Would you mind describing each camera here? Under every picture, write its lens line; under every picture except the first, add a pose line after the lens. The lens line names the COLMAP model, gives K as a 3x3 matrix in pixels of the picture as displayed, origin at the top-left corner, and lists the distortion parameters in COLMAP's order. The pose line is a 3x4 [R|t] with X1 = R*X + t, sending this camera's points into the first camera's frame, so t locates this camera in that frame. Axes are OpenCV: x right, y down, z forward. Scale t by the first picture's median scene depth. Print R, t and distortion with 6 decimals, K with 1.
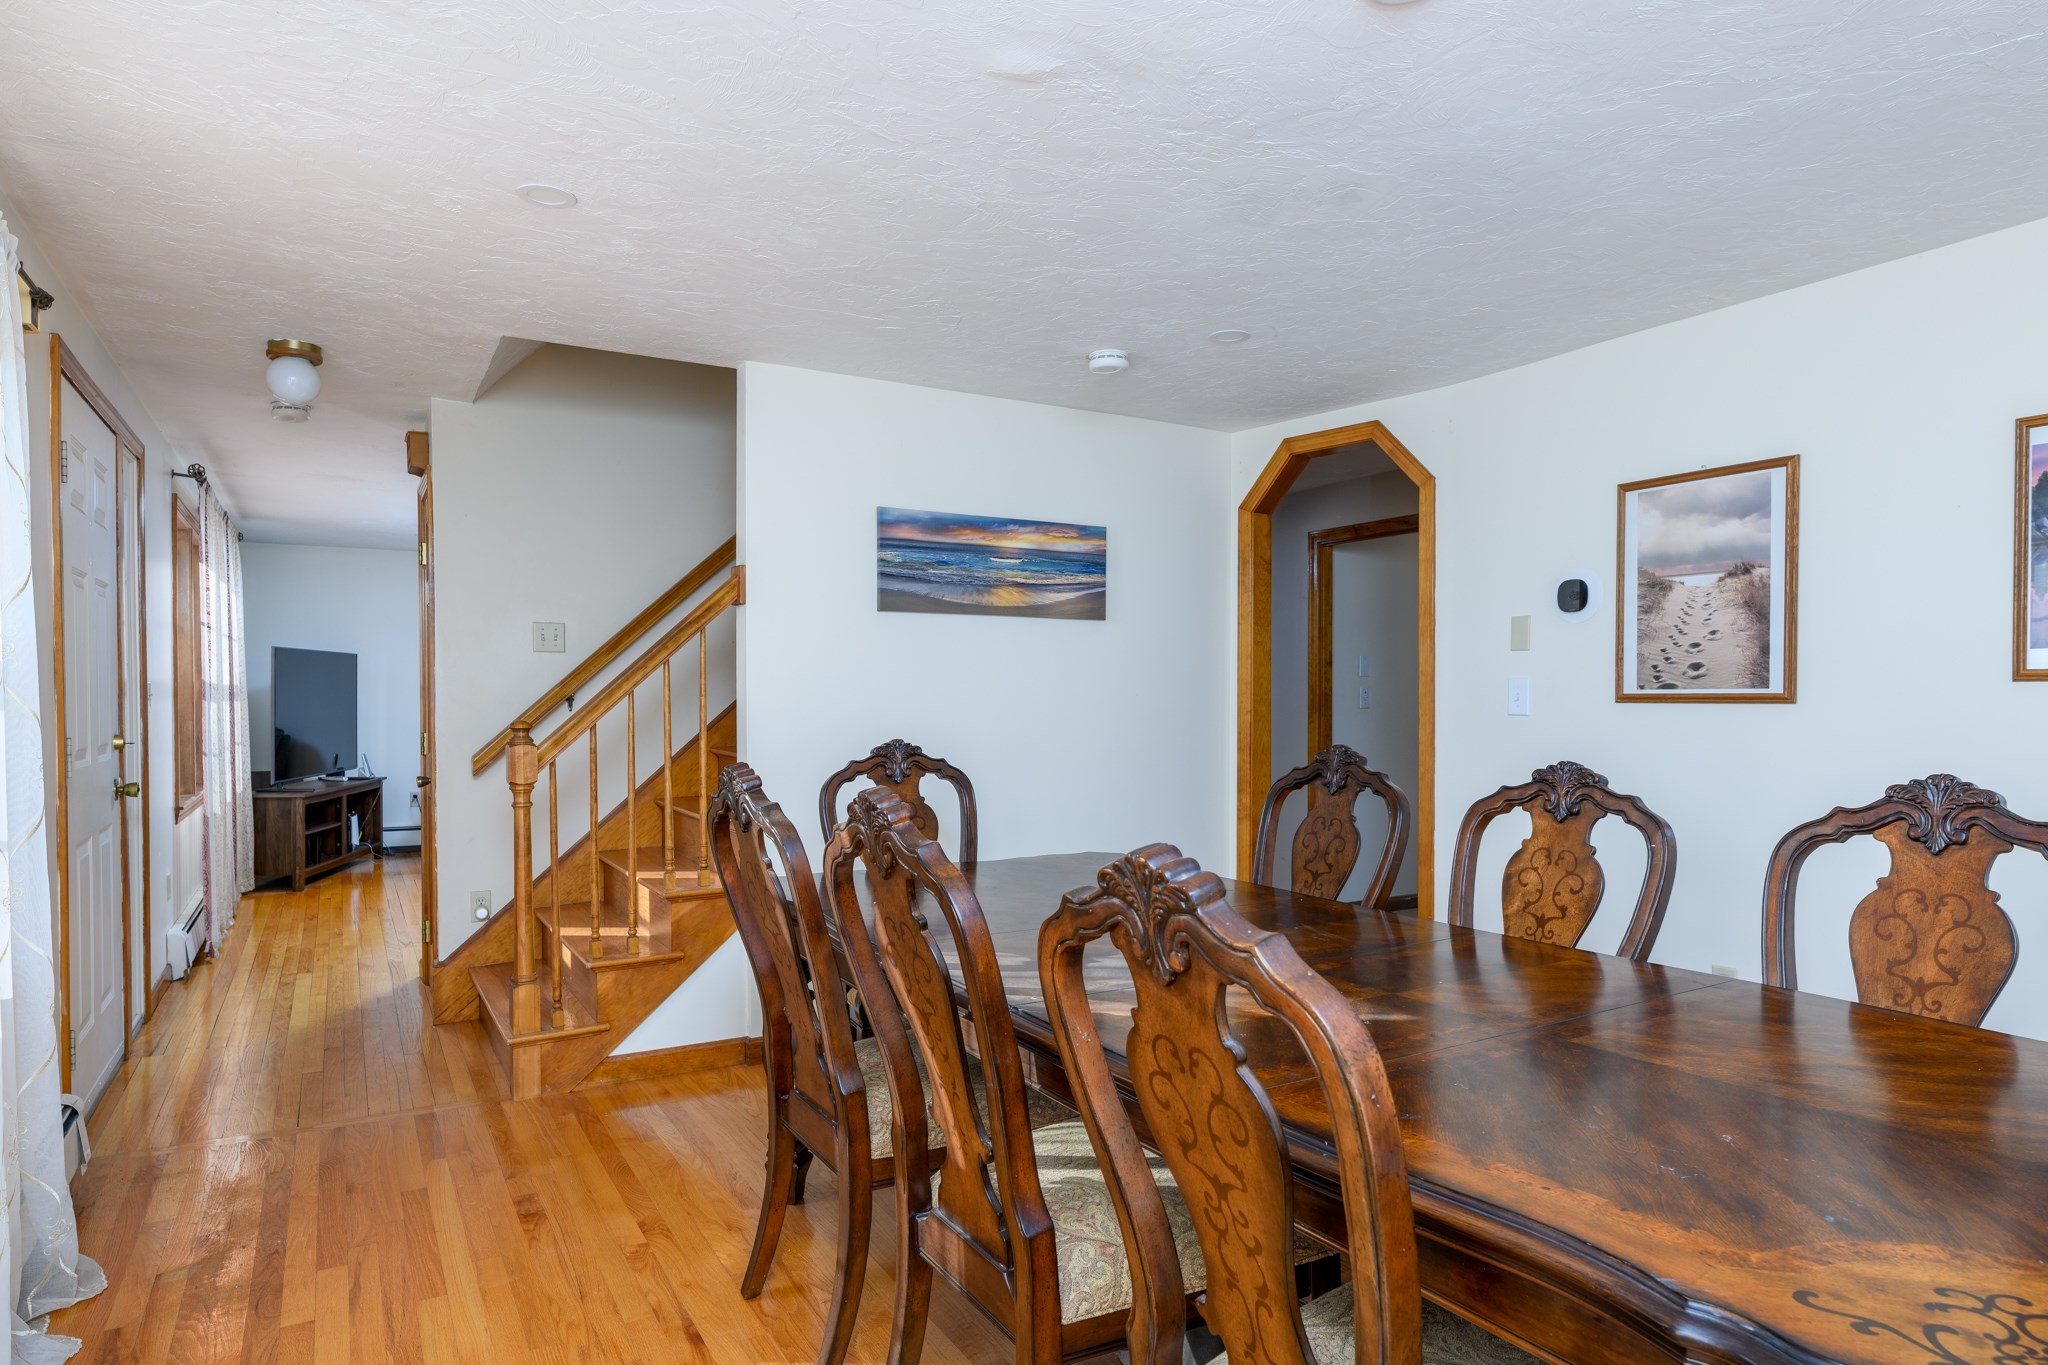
lens RADIAL K [[1202.8, 0, 1020.5], [0, 1202.8, 700.4], [0, 0, 1]] dist [0.001523, 0.000090]
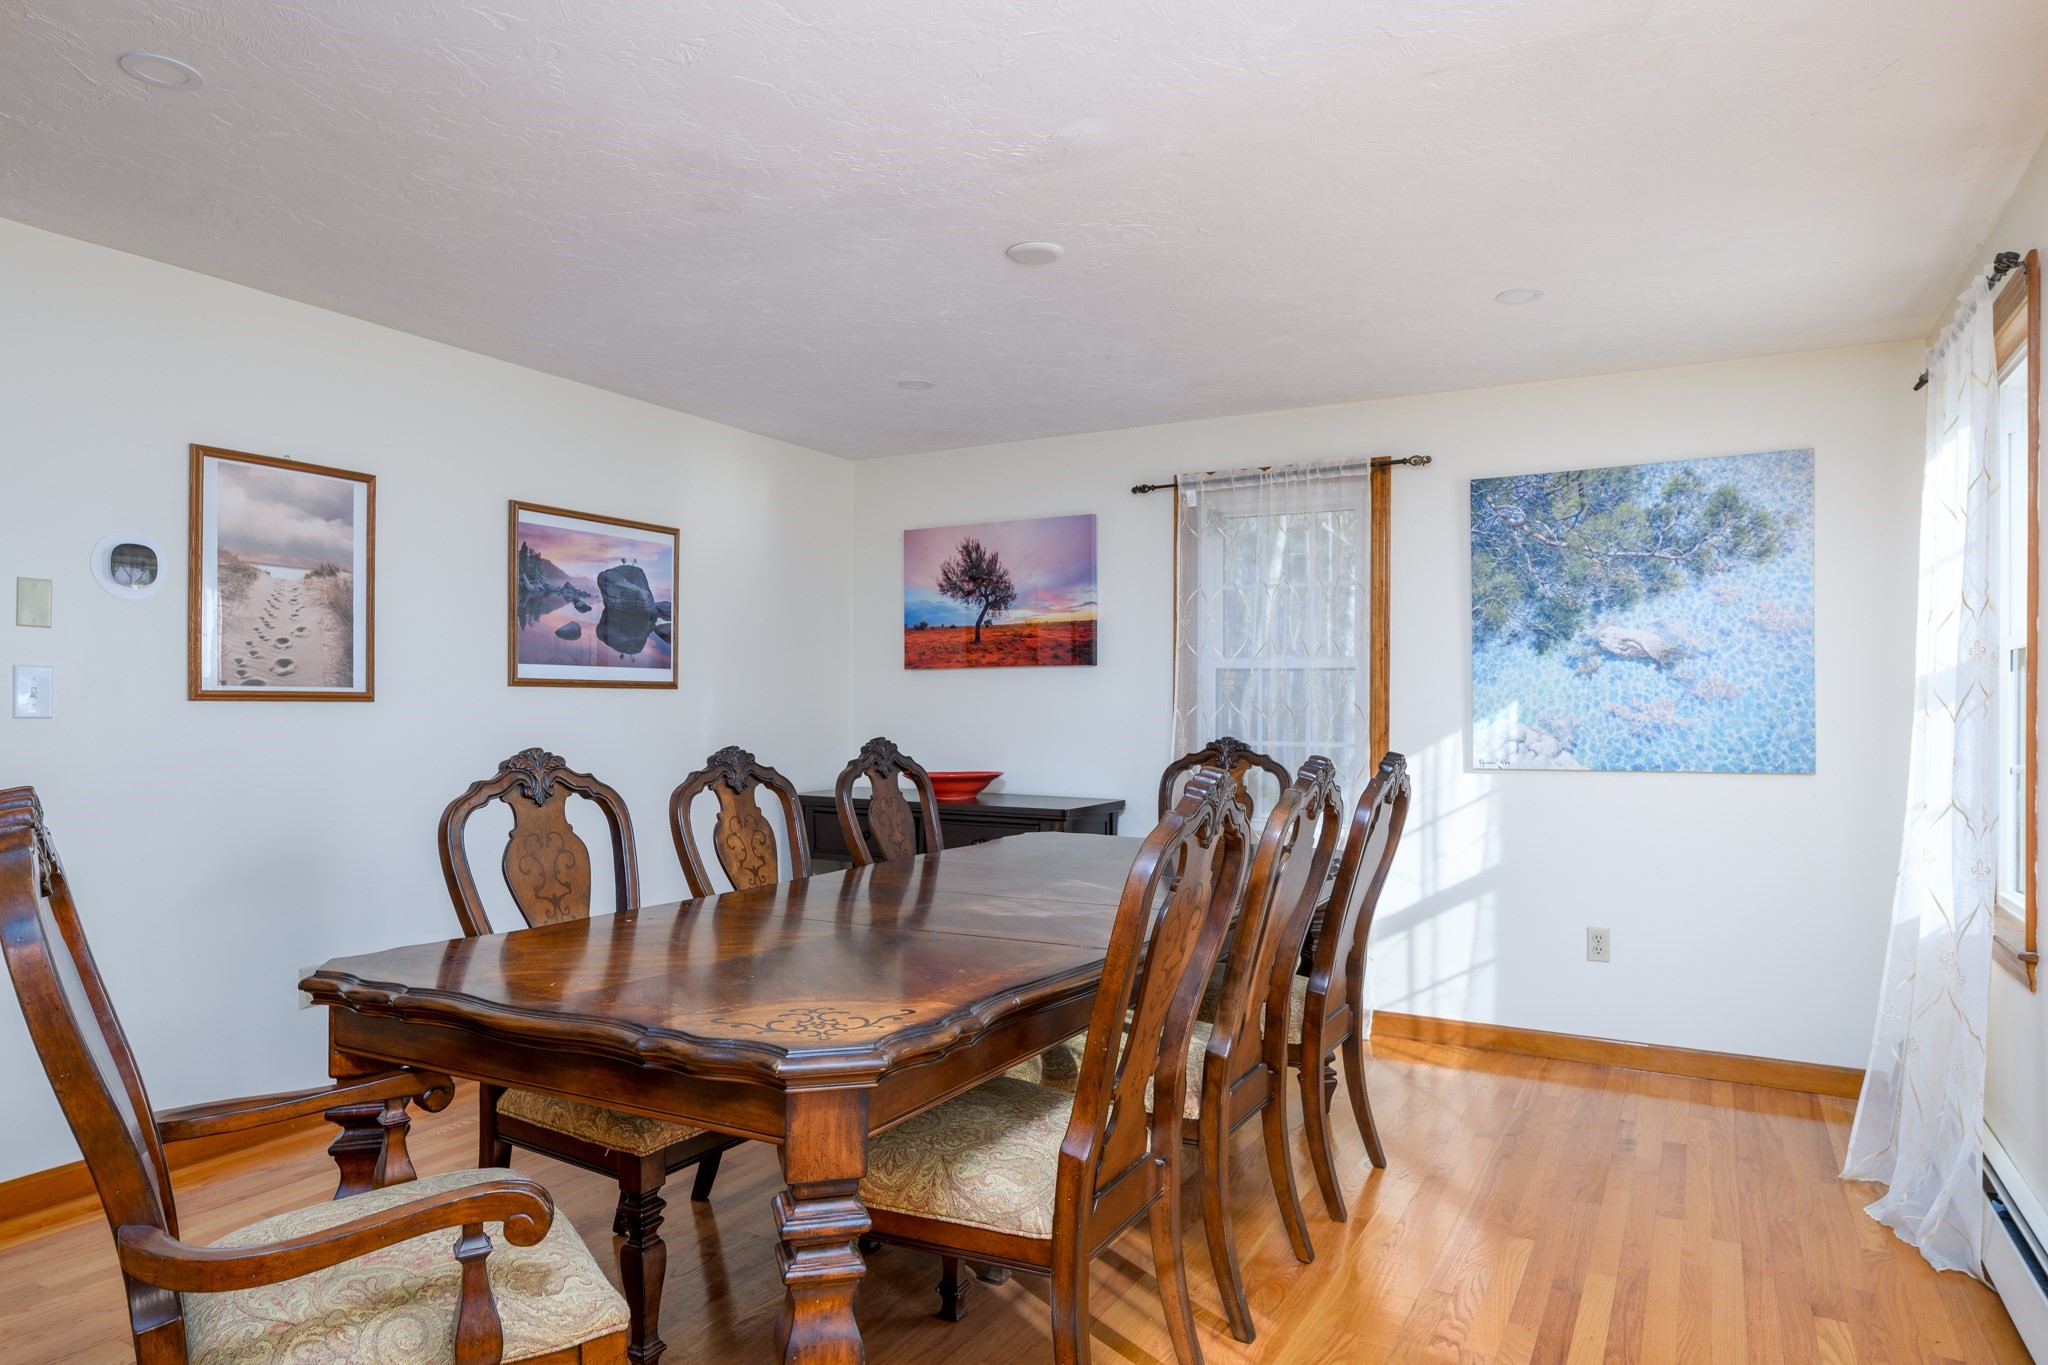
lens RADIAL K [[1262.2, 0, 1020.0], [0, 1262.2, 685.9], [0, 0, 1]] dist [-0.003755, -0.001001]
pose [[-0.521353, 0.013518, 0.853234, -0.613994], [-0.000437, 0.999870, -0.016108, 0.006212], [-0.853341, -0.008770, -0.521279, 1.047394]]
